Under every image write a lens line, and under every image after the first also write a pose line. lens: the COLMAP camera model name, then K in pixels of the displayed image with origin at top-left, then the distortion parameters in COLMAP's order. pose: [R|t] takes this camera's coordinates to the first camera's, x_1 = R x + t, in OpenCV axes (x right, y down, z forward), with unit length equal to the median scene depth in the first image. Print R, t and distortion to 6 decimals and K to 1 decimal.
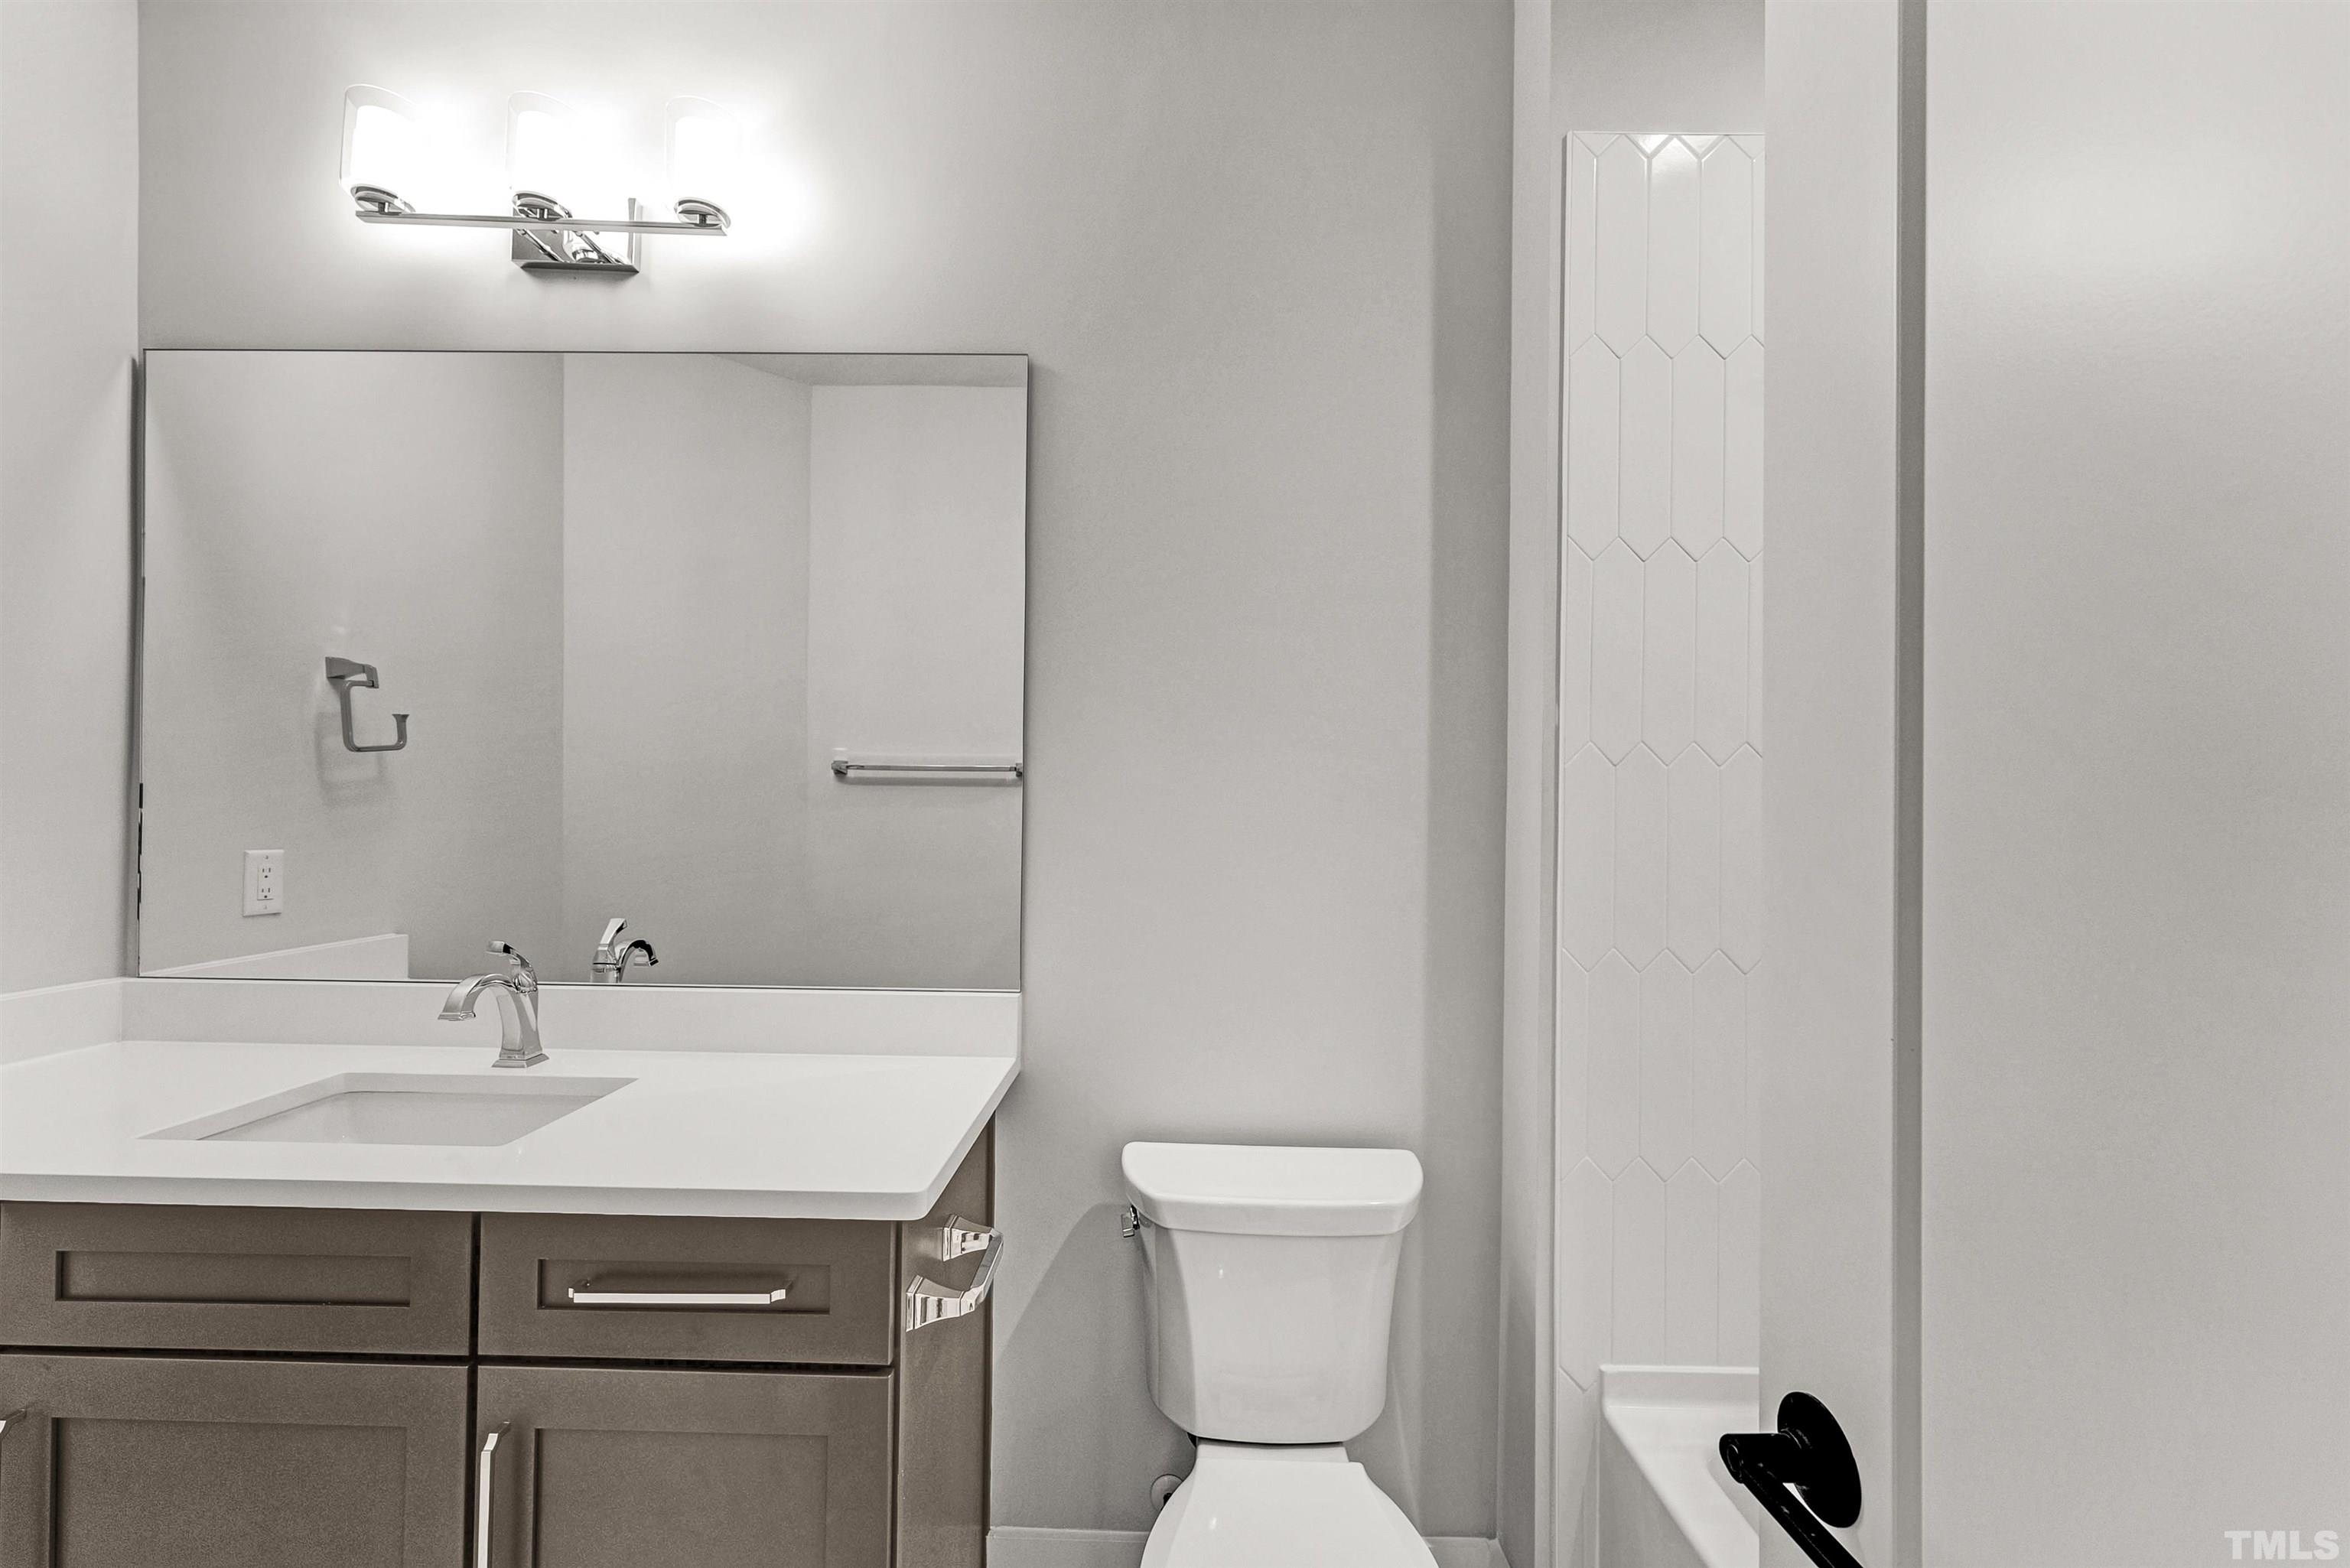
lens RADIAL K [[972.3, 0, 1172.4], [0, 972.3, 795.8], [0, 0, 1]] dist [-0.008027, 0.000372]
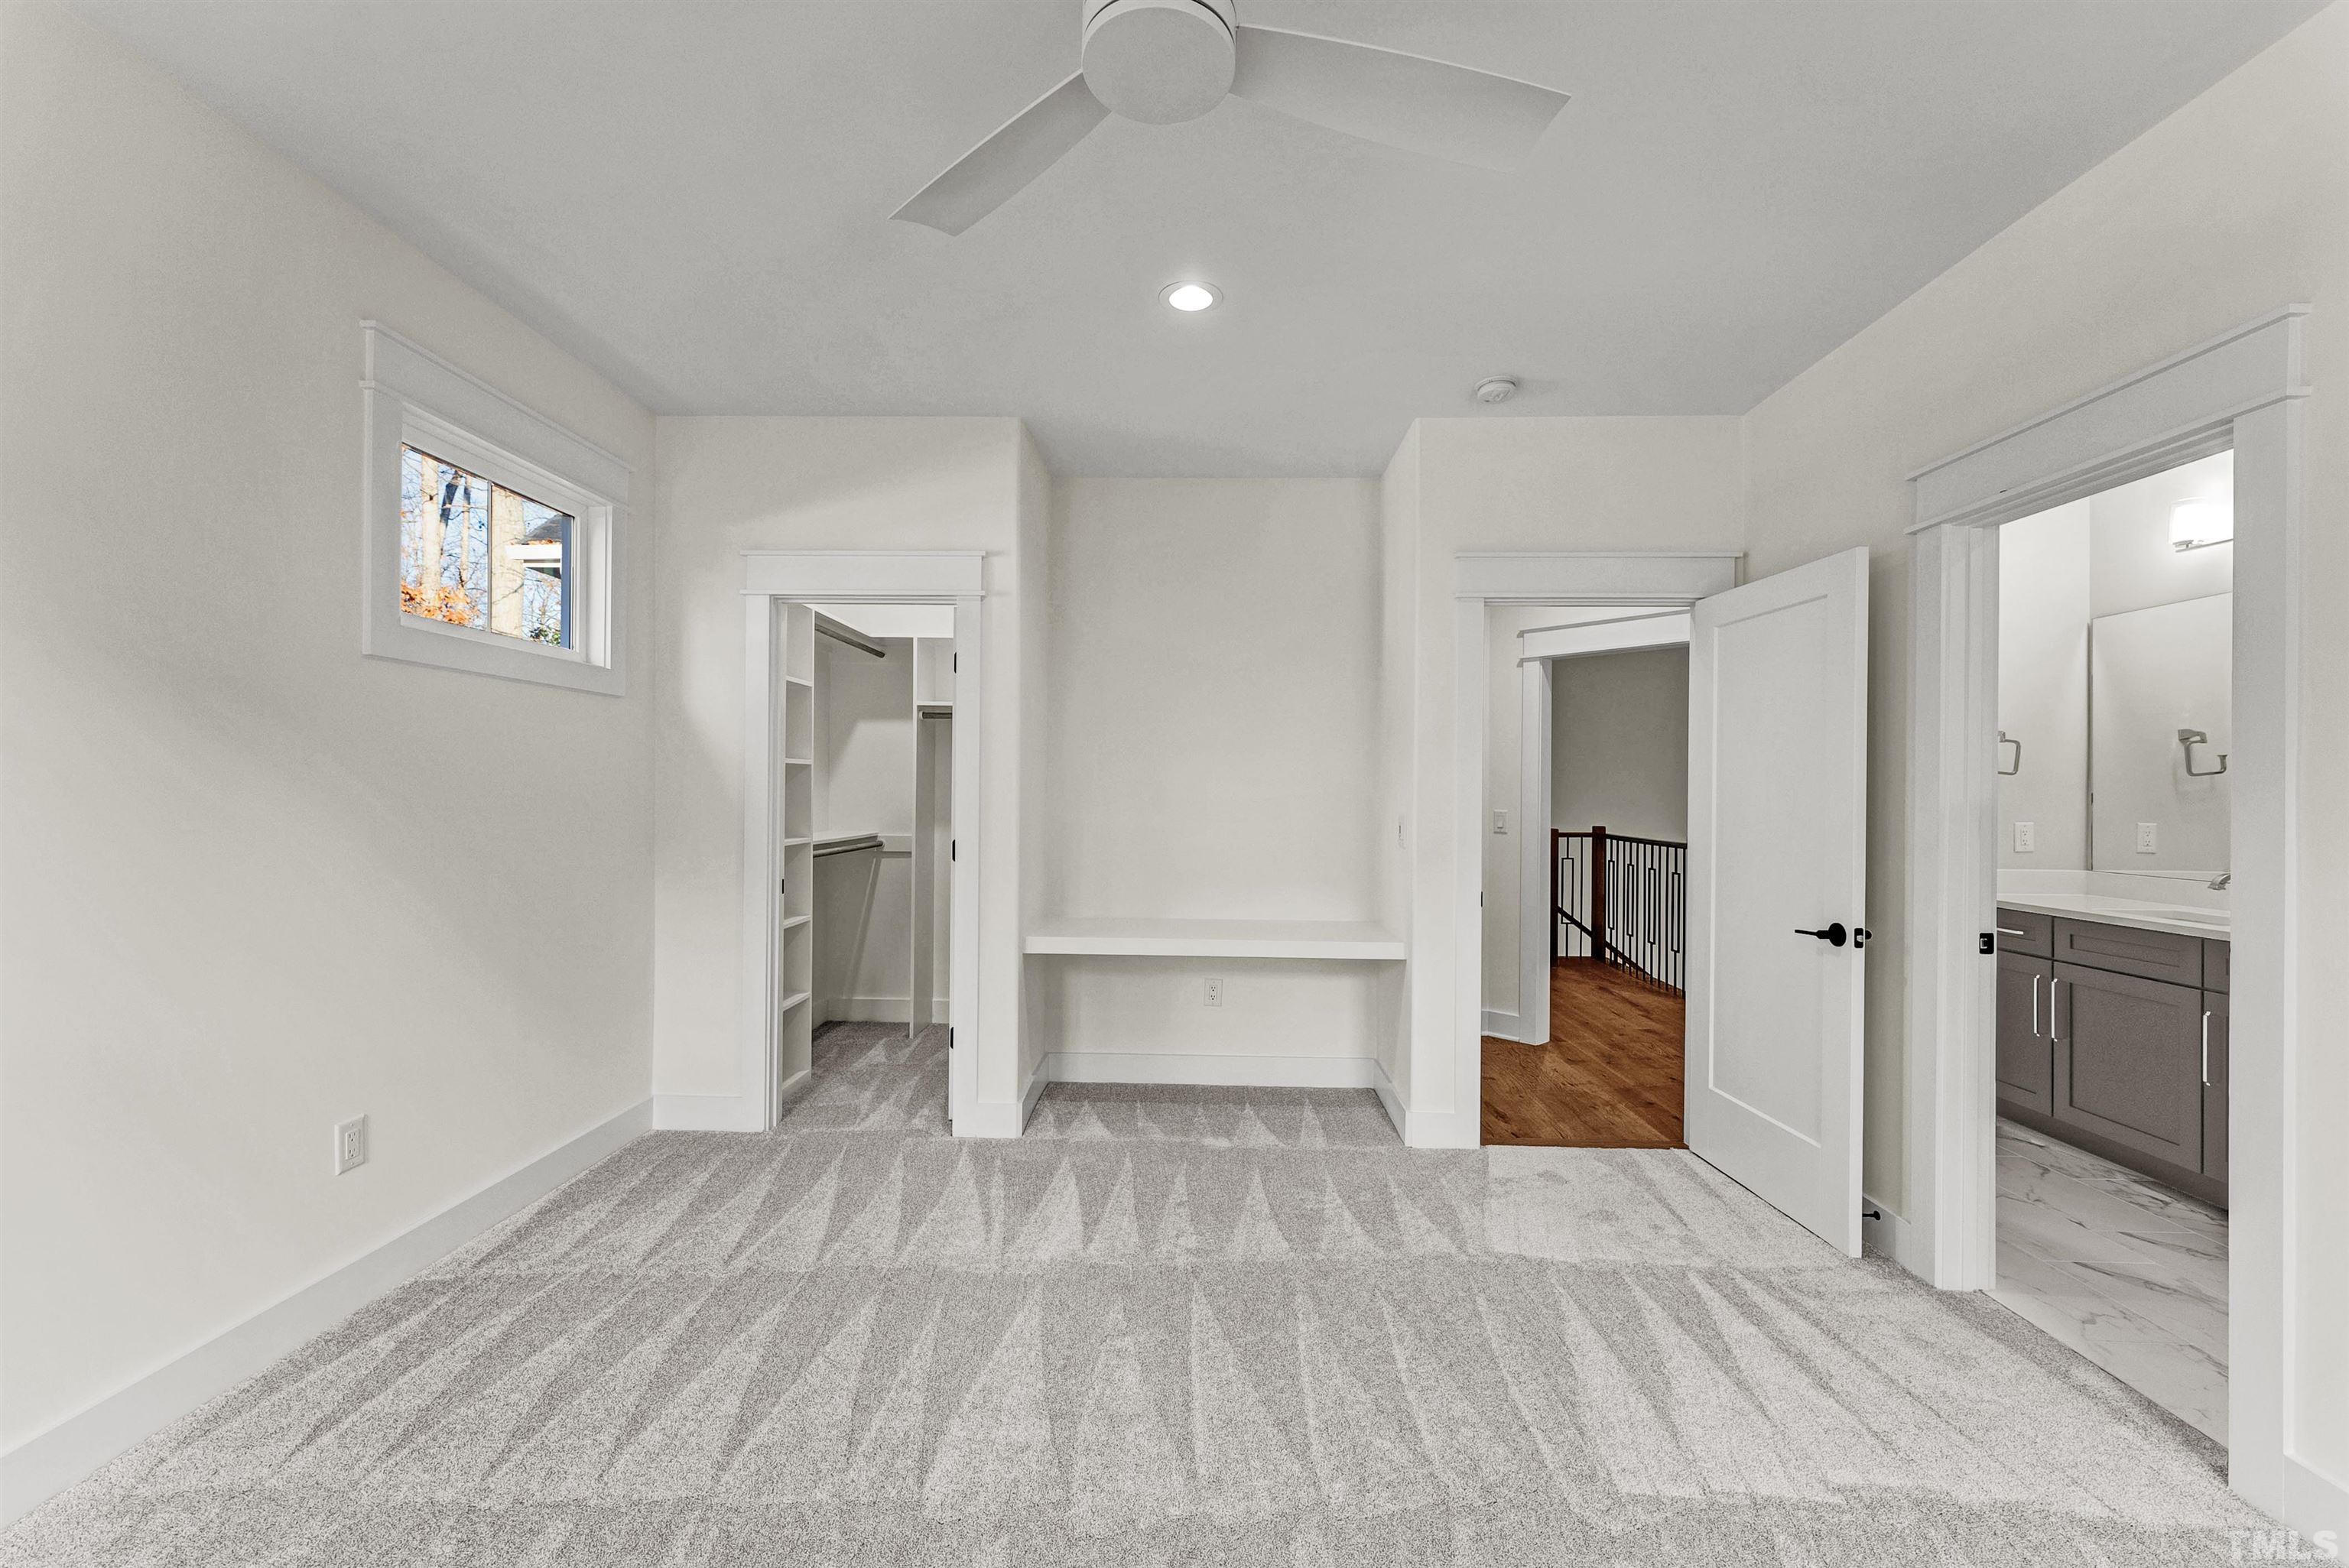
lens RADIAL K [[971.8, 0, 1168.1], [0, 971.8, 795.6], [0, 0, 1]] dist [-0.008027, 0.000372]
pose [[-0.007120, -0.007261, -0.999948, 1.177465], [0.000598, 0.999973, -0.007266, 0.008051], [0.999974, -0.000650, -0.007115, -1.121333]]
